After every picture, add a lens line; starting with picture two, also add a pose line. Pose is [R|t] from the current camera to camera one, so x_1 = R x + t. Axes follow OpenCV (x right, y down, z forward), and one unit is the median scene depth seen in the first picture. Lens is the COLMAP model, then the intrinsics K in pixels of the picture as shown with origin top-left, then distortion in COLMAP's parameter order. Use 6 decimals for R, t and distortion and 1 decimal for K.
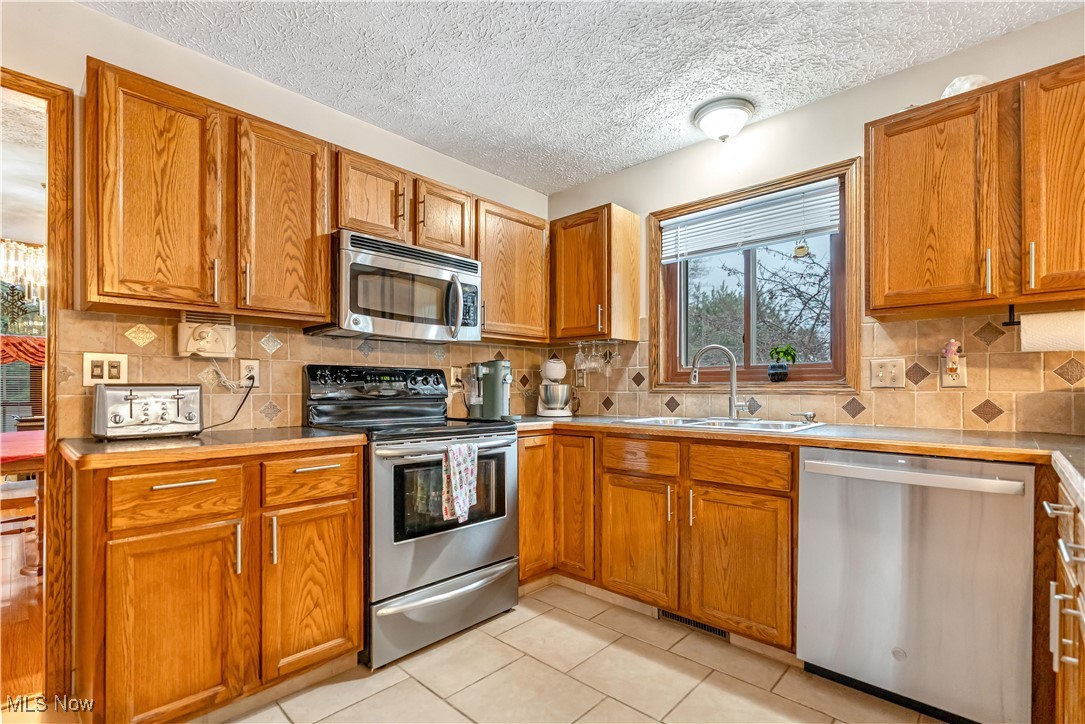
lens RADIAL K [[502.0, 0, 543.6], [0, 502.0, 384.9], [0, 0, 1]] dist [-0.009825, 0.002633]
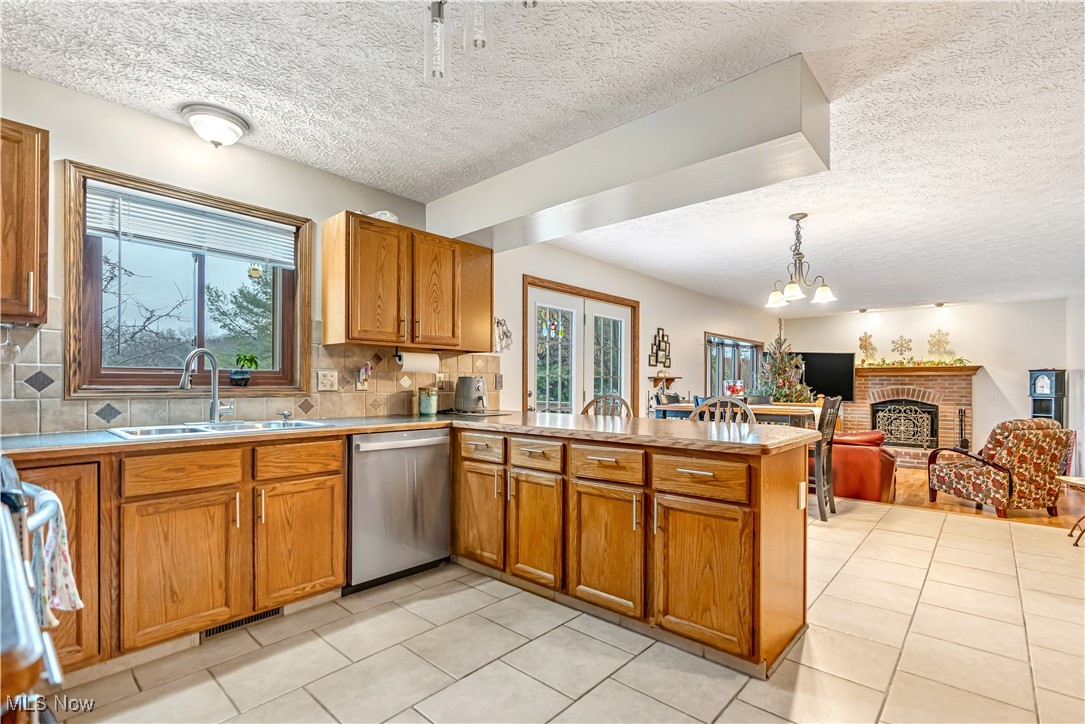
lens RADIAL K [[502.0, 0, 551.1], [0, 502.0, 381.9], [0, 0, 1]] dist [-0.009825, 0.002633]
pose [[-0.035285, 0.004936, 0.999365, -0.785918], [-0.008281, 0.999952, -0.005231, -0.018731], [-0.999343, -0.008460, -0.035242, 0.426696]]
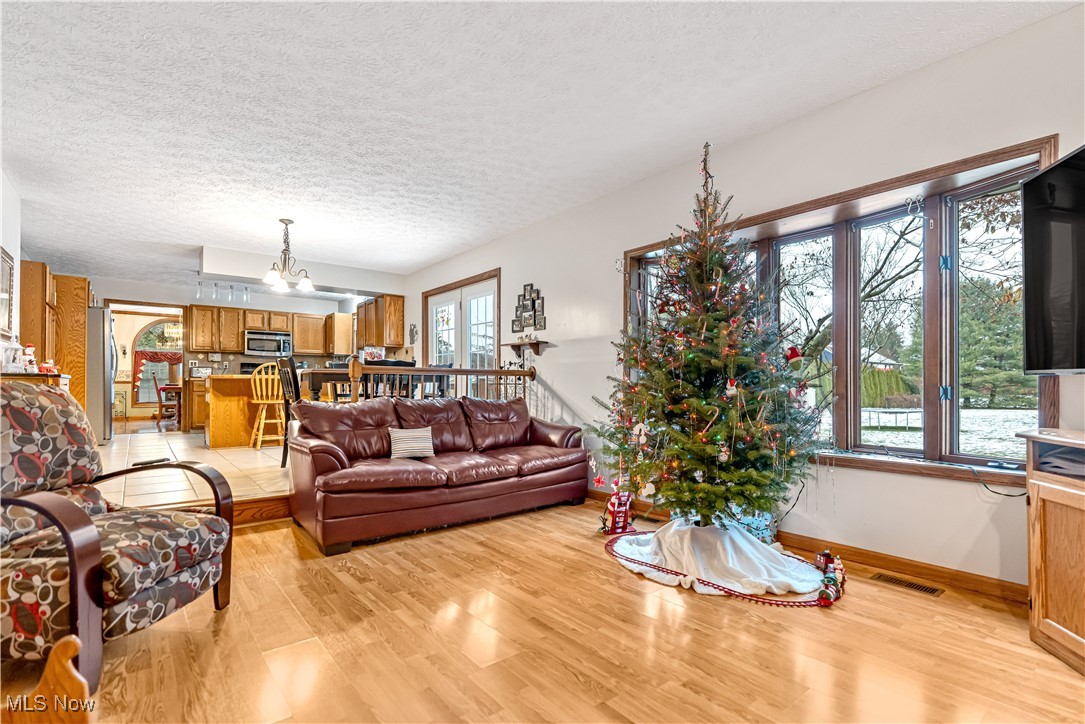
lens RADIAL K [[502.0, 0, 533.7], [0, 502.0, 385.8], [0, 0, 1]] dist [-0.009825, 0.002633]
pose [[0.990198, 0.002792, -0.139644, 2.496846], [-0.002340, 0.999991, 0.003402, 0.128511], [0.139653, -0.003042, 0.990196, -2.717529]]
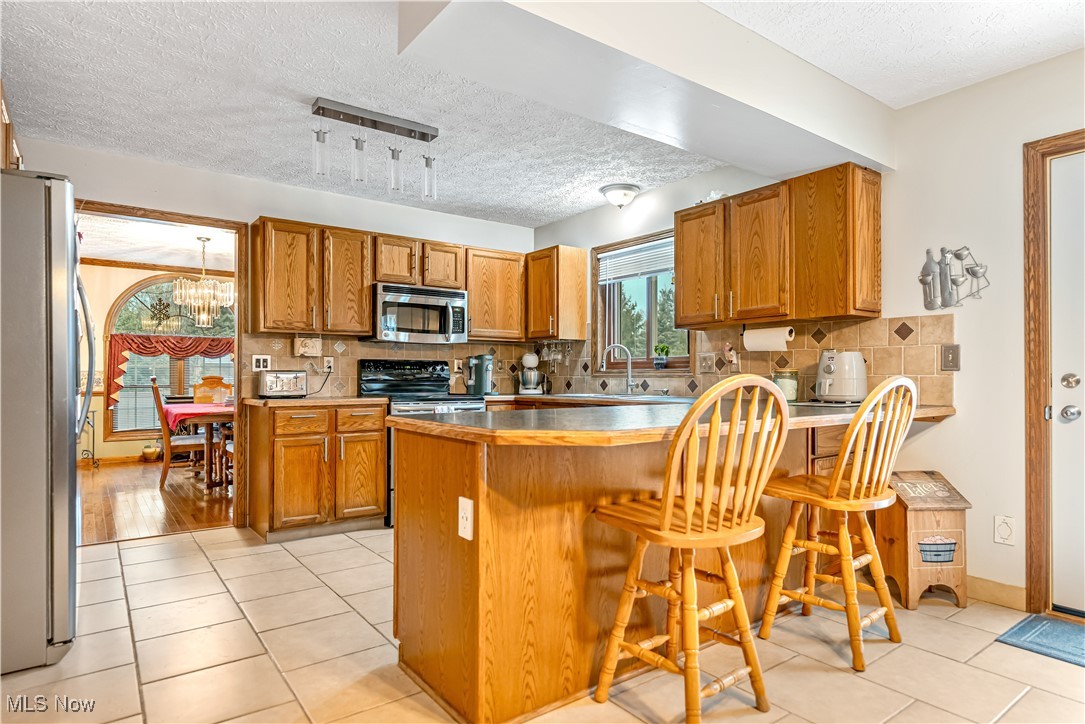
lens RADIAL K [[604.2, 0, 538.2], [0, 604.2, 371.2], [0, 0, 1]] dist [-0.002517, 0.003687]
pose [[0.984666, -0.000927, -0.174449, 0.512241], [0.000152, 0.999990, -0.004453, 0.009566], [0.174451, 0.004359, 0.984656, -0.970171]]
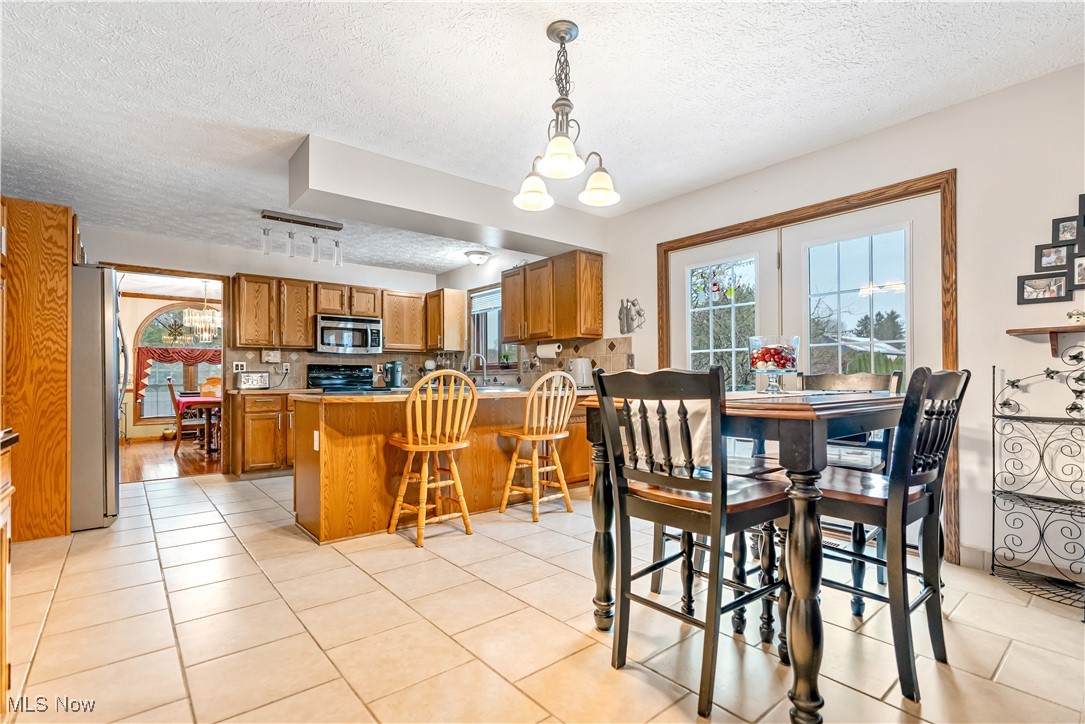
lens RADIAL K [[502.0, 0, 534.3], [0, 502.0, 374.6], [0, 0, 1]] dist [-0.009825, 0.002633]
pose [[0.992561, -0.006418, -0.121578, 1.063353], [0.005972, 0.999974, -0.004035, 0.031516], [0.121601, 0.003279, 0.992574, -1.508770]]
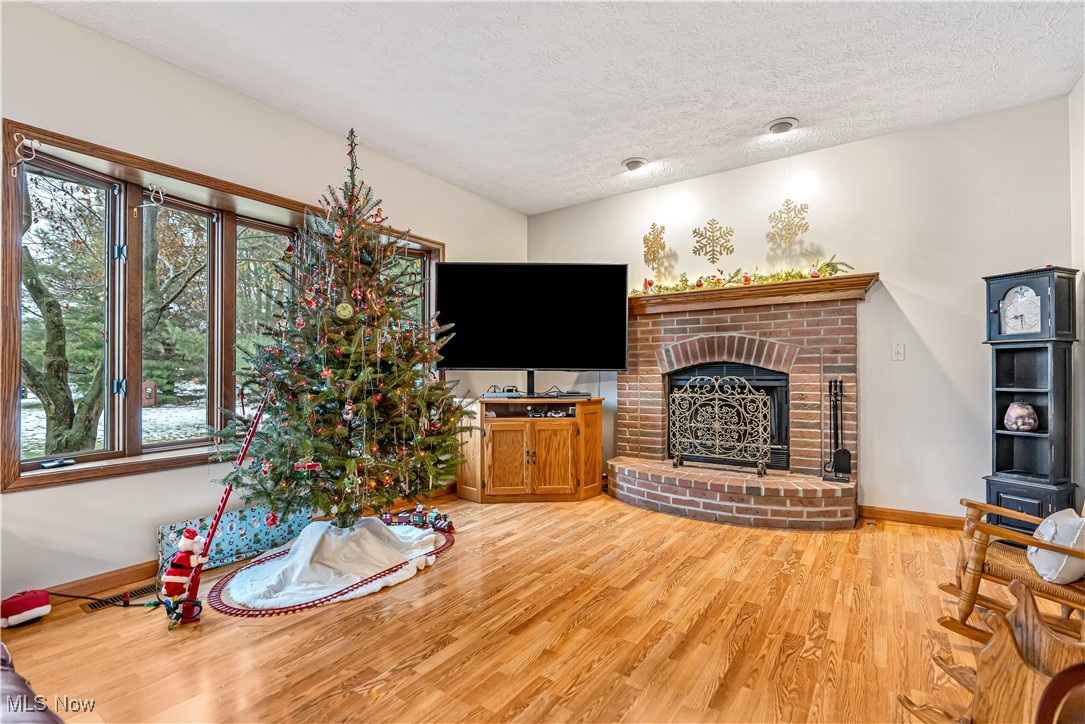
lens RADIAL K [[502.0, 0, 545.7], [0, 502.0, 368.0], [0, 0, 1]] dist [-0.009825, 0.002633]
pose [[-0.151539, 0.009763, 0.988403, 1.421732], [0.000995, 0.999952, -0.009725, 0.117722], [-0.988451, -0.000490, -0.151542, -1.641432]]
